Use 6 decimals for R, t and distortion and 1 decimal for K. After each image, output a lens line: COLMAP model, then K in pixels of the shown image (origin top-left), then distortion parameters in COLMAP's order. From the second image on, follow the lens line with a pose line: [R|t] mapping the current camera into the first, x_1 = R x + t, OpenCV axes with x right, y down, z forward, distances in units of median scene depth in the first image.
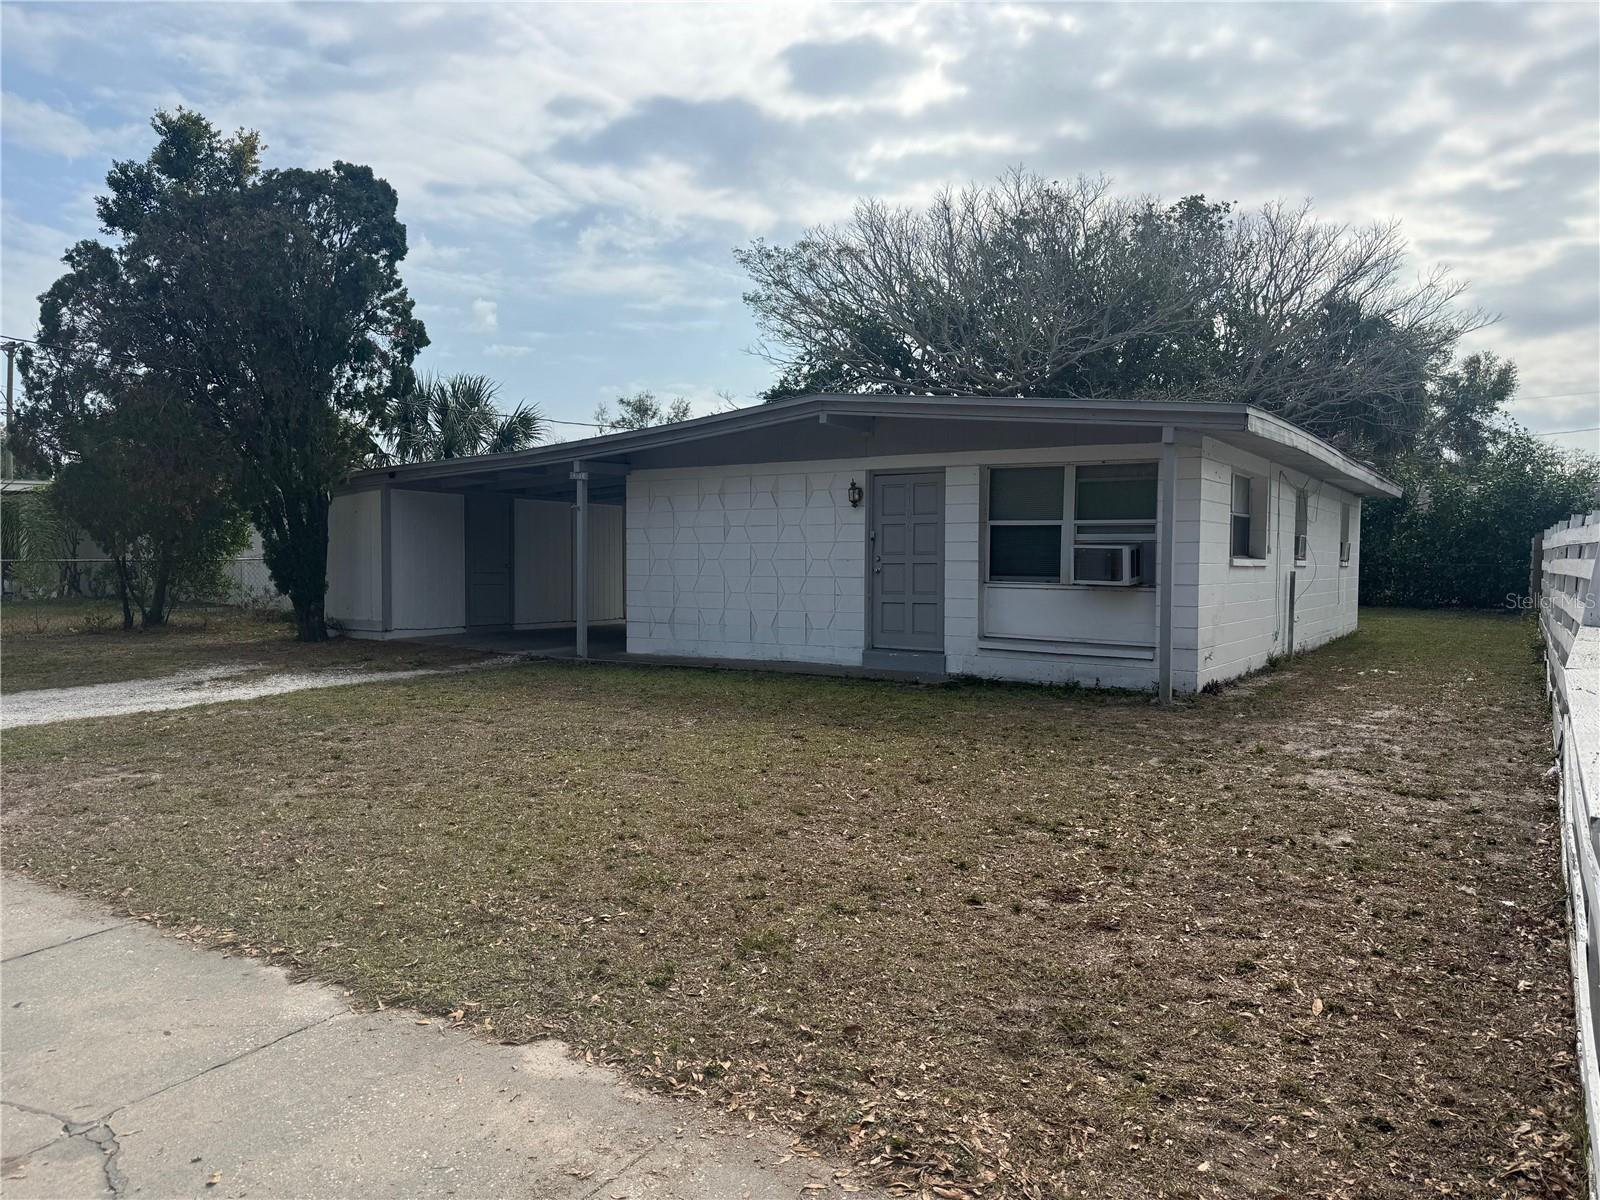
lens RADIAL K [[1139.4, 0, 808.0], [0, 1139.4, 594.7], [0, 0, 1]] dist [0.076325, -0.079039]
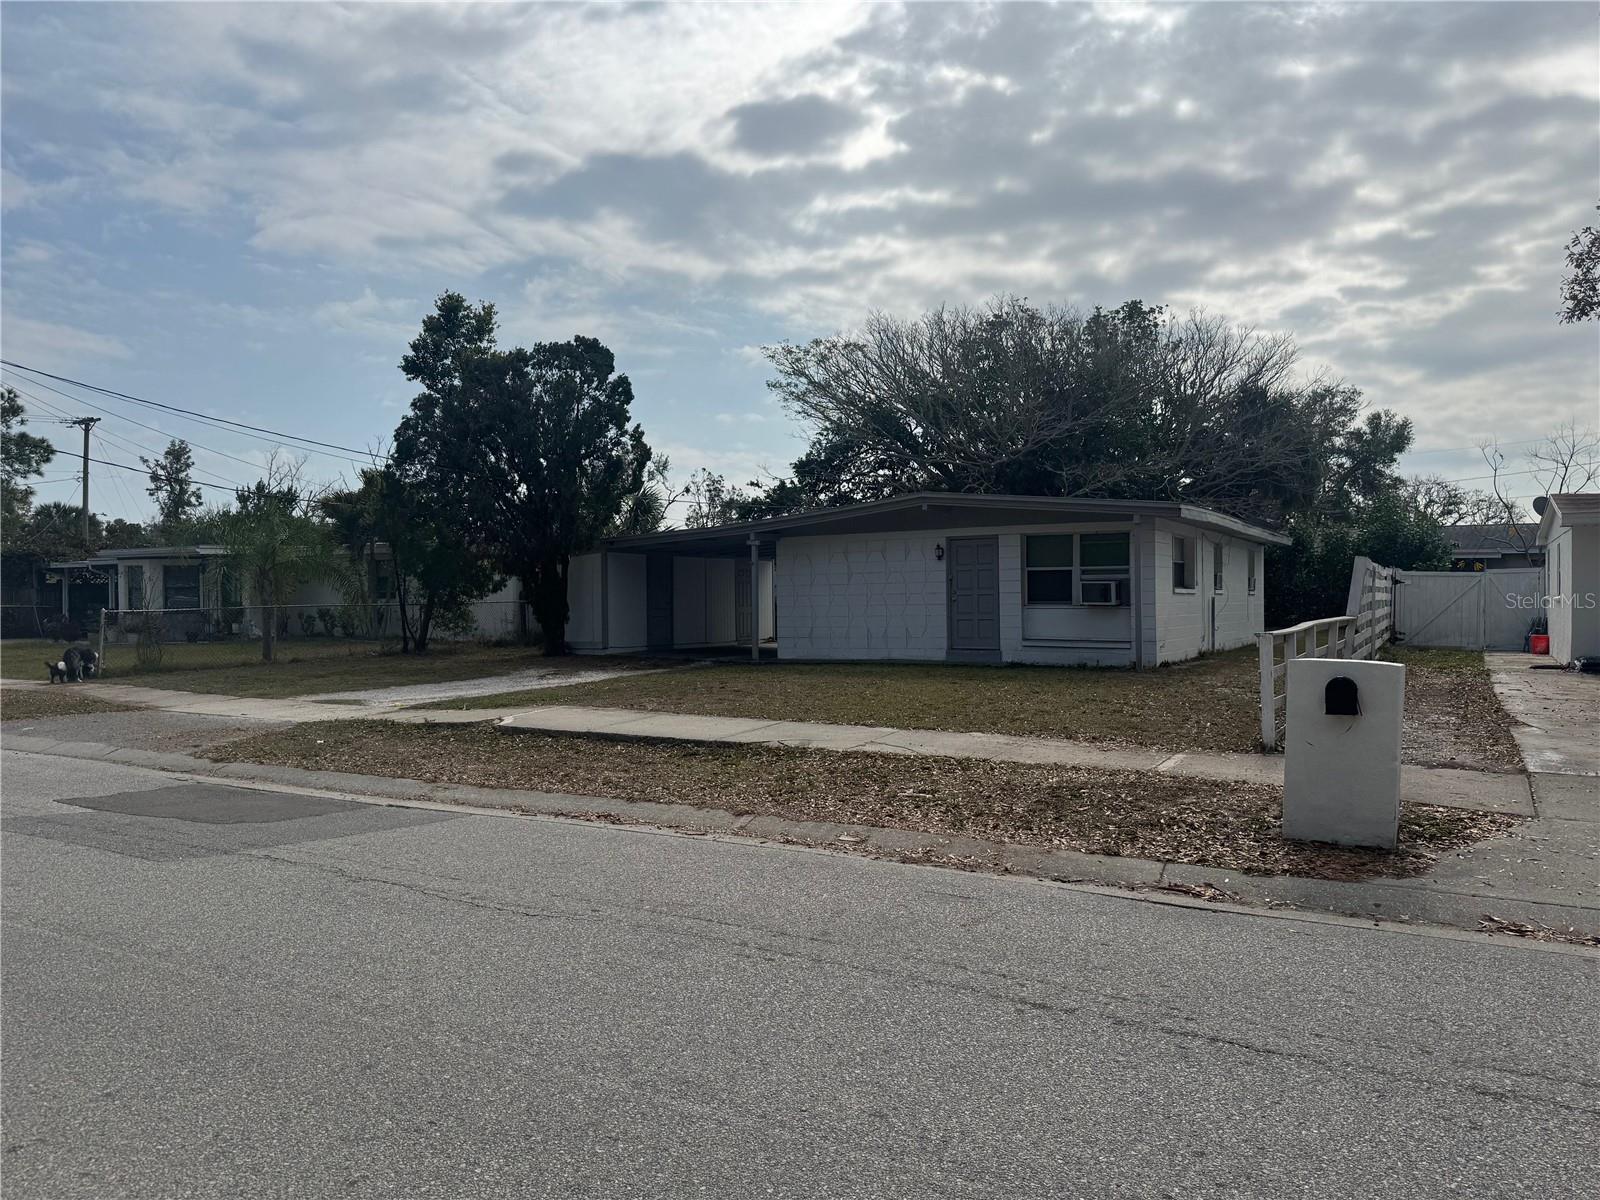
lens RADIAL K [[1142.0, 0, 800.0], [0, 1142.0, 600.0], [0, 0, 1]] dist [0.086583, -0.101552]
pose [[0.999023, -0.017217, 0.040702, -0.156864], [0.018555, 0.999292, -0.032737, 0.019572], [-0.040110, 0.033460, 0.998635, -0.418512]]
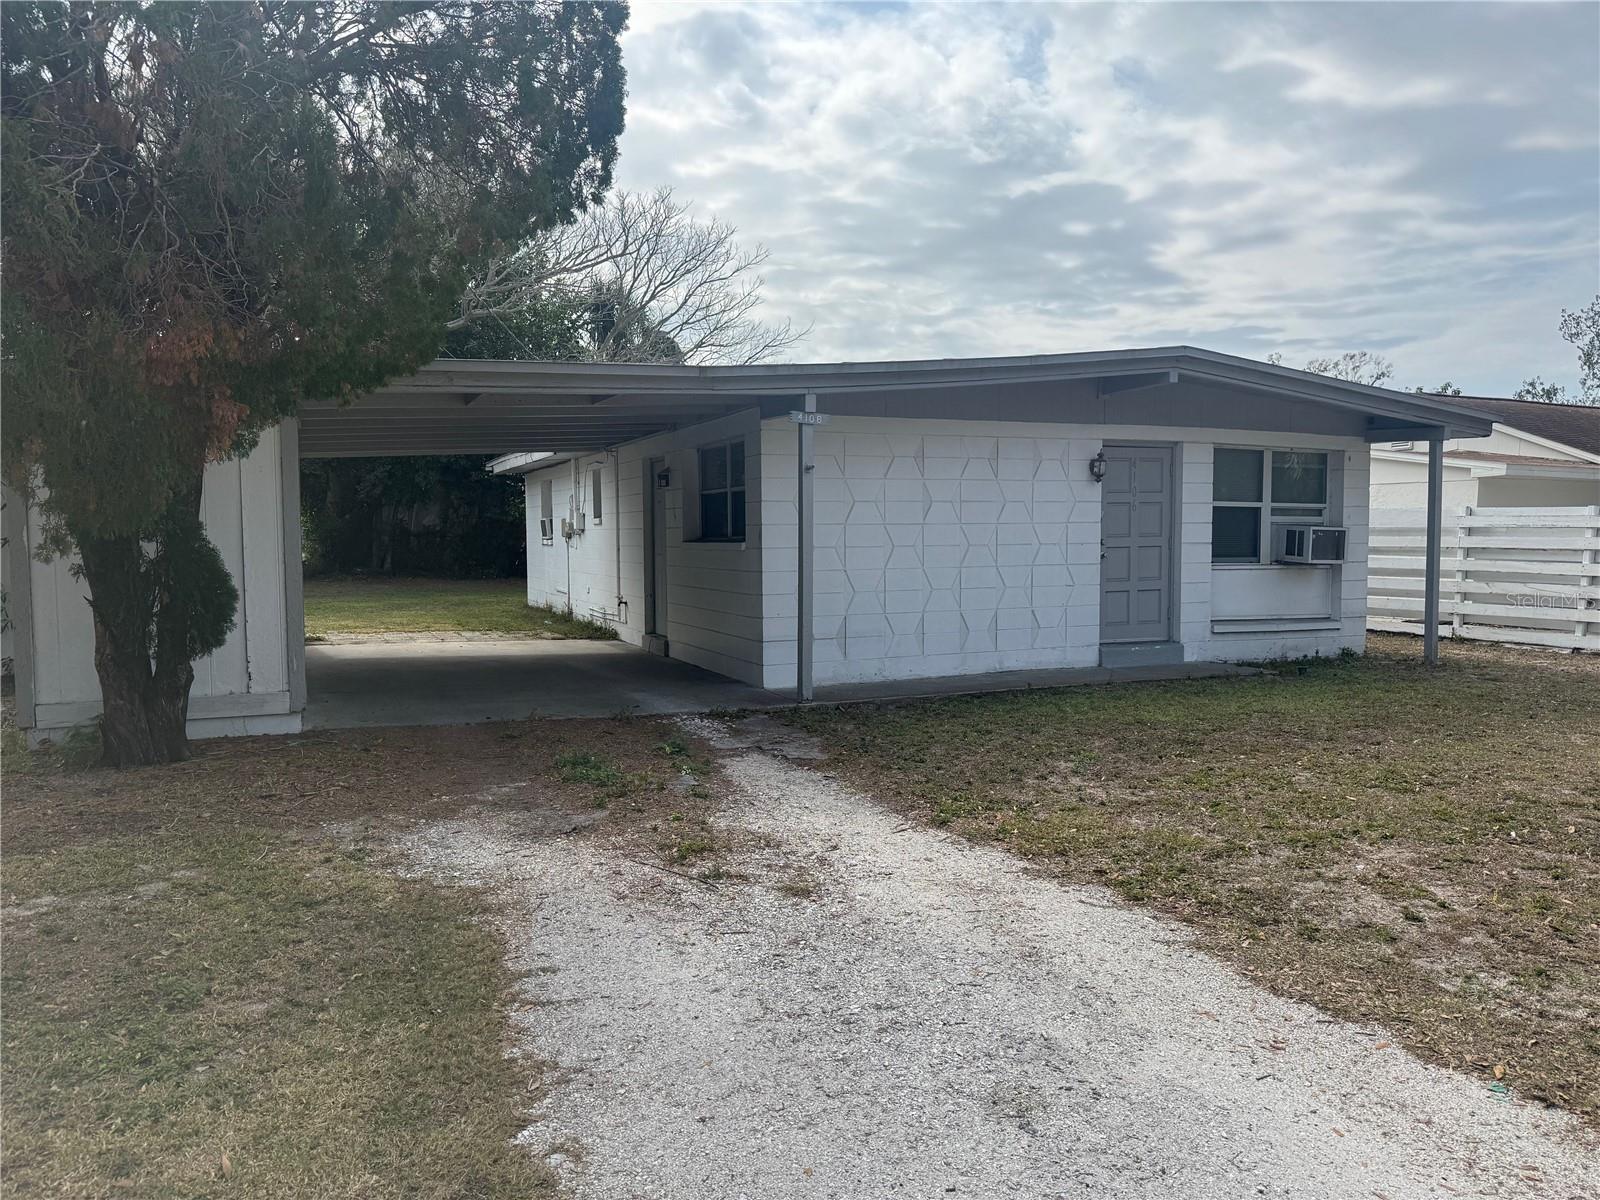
lens RADIAL K [[1140.5, 0, 757.0], [0, 1140.5, 577.8], [0, 0, 1]] dist [-0.027301, -0.001085]
pose [[0.567159, -0.039325, 0.822669, -0.577257], [0.034234, 0.999122, 0.024159, -0.024509], [-0.822896, 0.014462, 0.568007, 0.517292]]
